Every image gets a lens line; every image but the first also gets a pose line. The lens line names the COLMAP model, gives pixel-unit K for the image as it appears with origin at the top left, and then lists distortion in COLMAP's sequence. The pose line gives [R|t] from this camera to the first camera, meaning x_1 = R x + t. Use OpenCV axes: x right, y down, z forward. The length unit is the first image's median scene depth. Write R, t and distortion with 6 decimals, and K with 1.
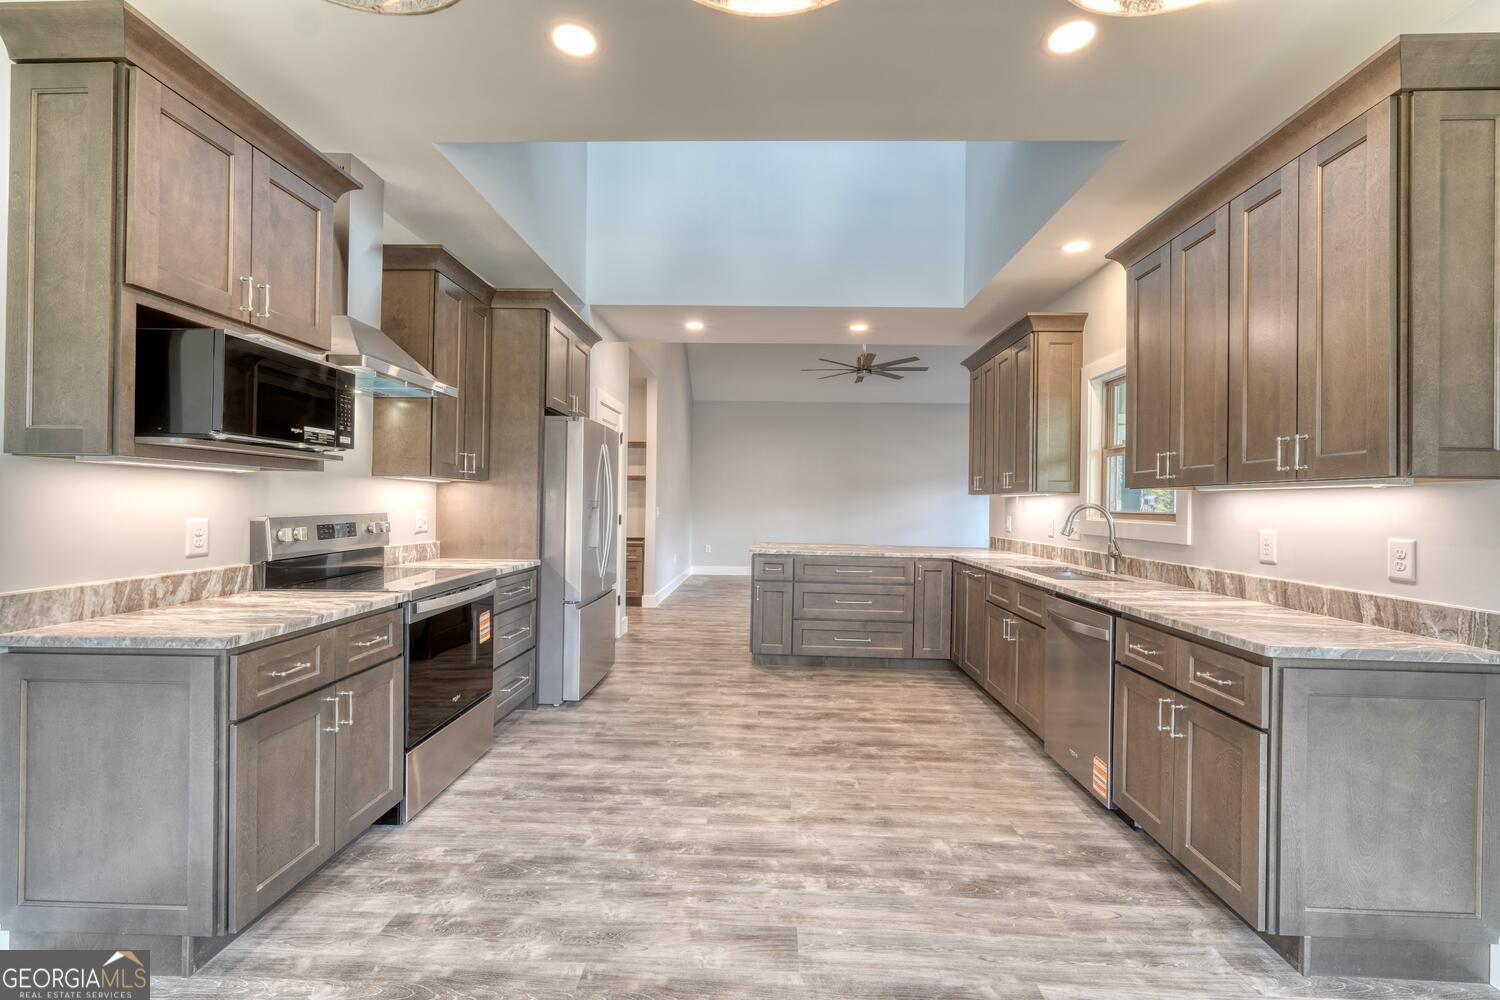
lens RADIAL K [[637.5, 0, 749.5], [0, 637.5, 501.8], [0, 0, 1]] dist [-0.009913, 0.006468]
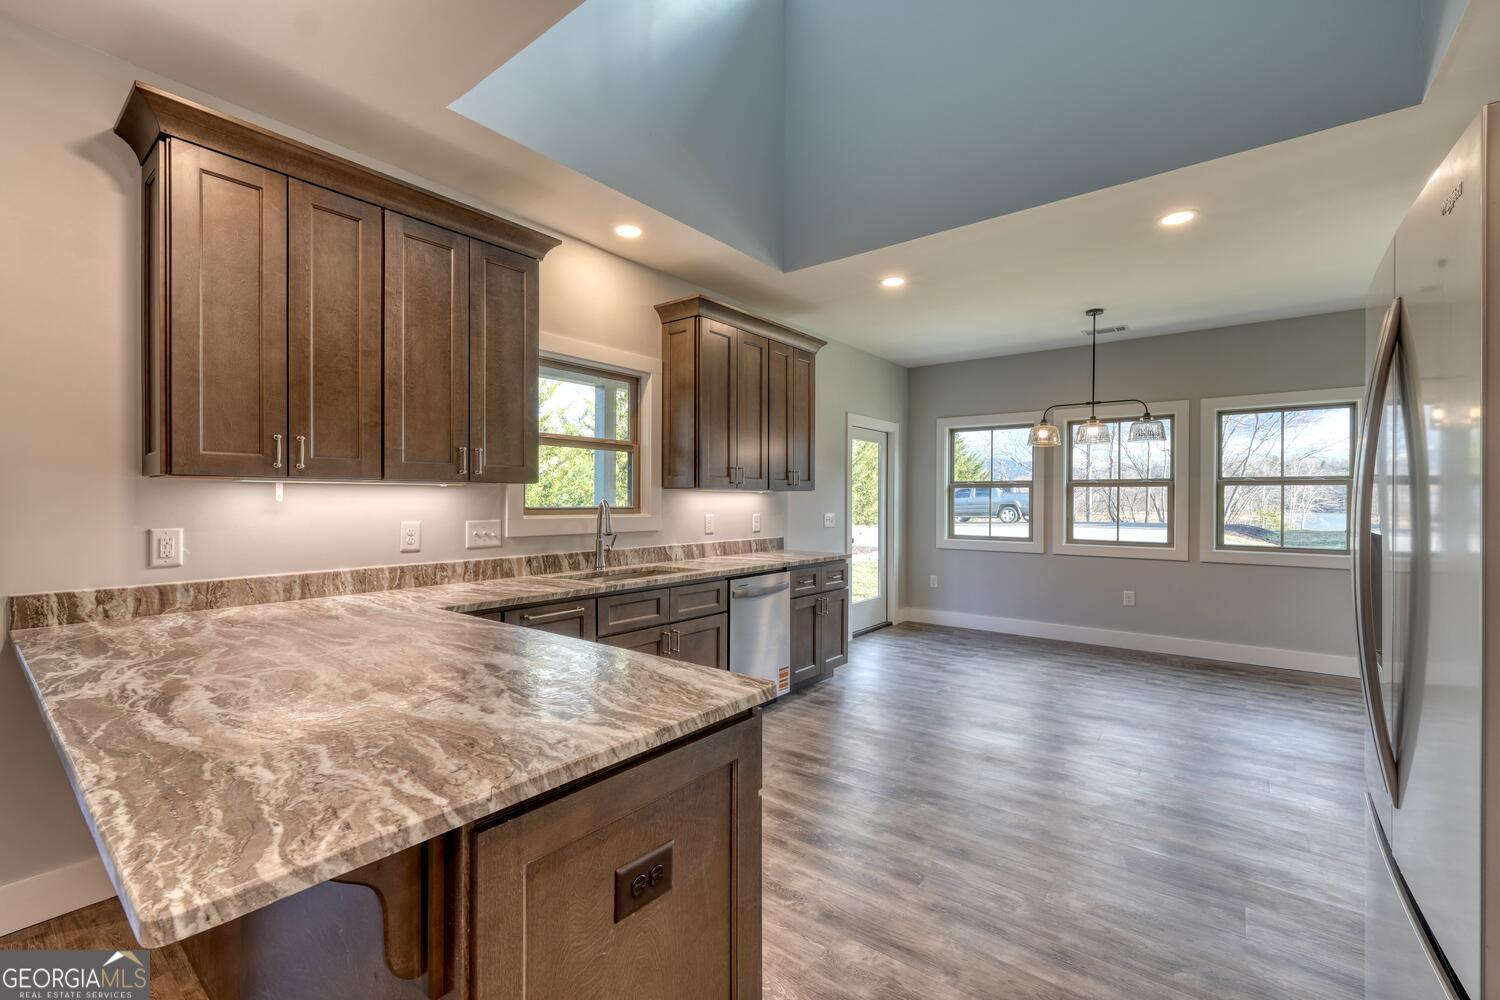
lens RADIAL K [[633.2, 0, 750.0], [0, 633.2, 500.0], [0, 0, 1]] dist [-0.001390, 0.000086]
pose [[-0.808778, -0.014458, 0.587937, -0.237987], [-0.013608, 0.999890, 0.005869, -0.006162], [-0.587957, -0.003254, -0.808886, 1.961057]]
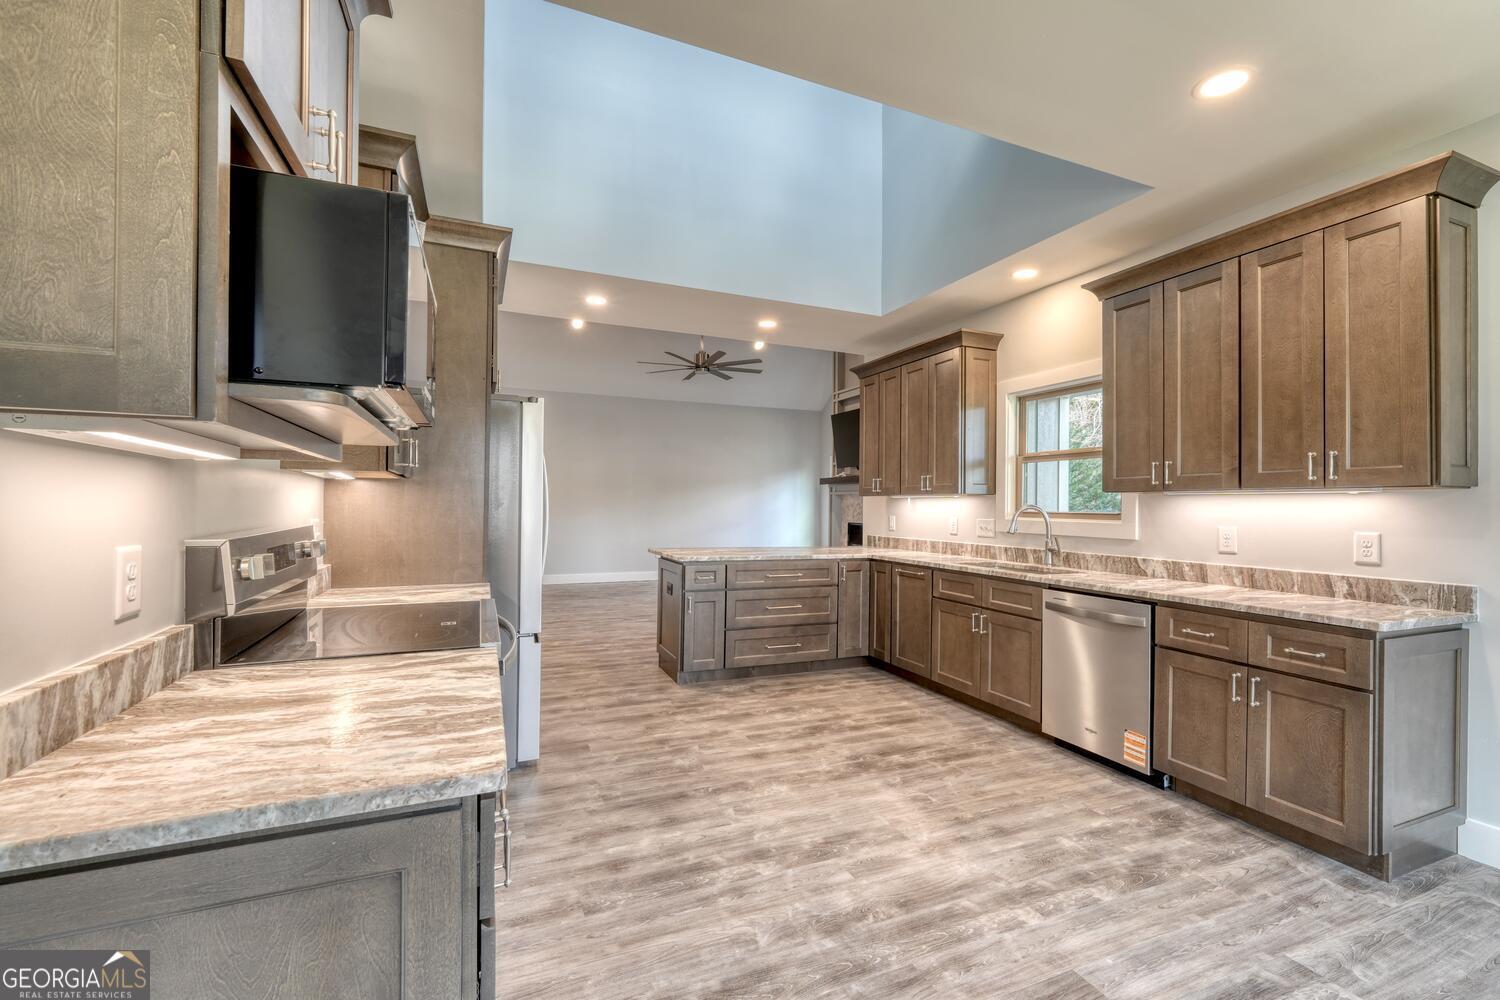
lens RADIAL K [[637.5, 0, 749.5], [0, 637.5, 501.8], [0, 0, 1]] dist [-0.009913, 0.006468]
pose [[0.906650, -0.003171, 0.421872, -0.464343], [0.002652, 0.999995, 0.001815, -0.007243], [-0.421876, -0.000527, 0.906654, 0.228625]]
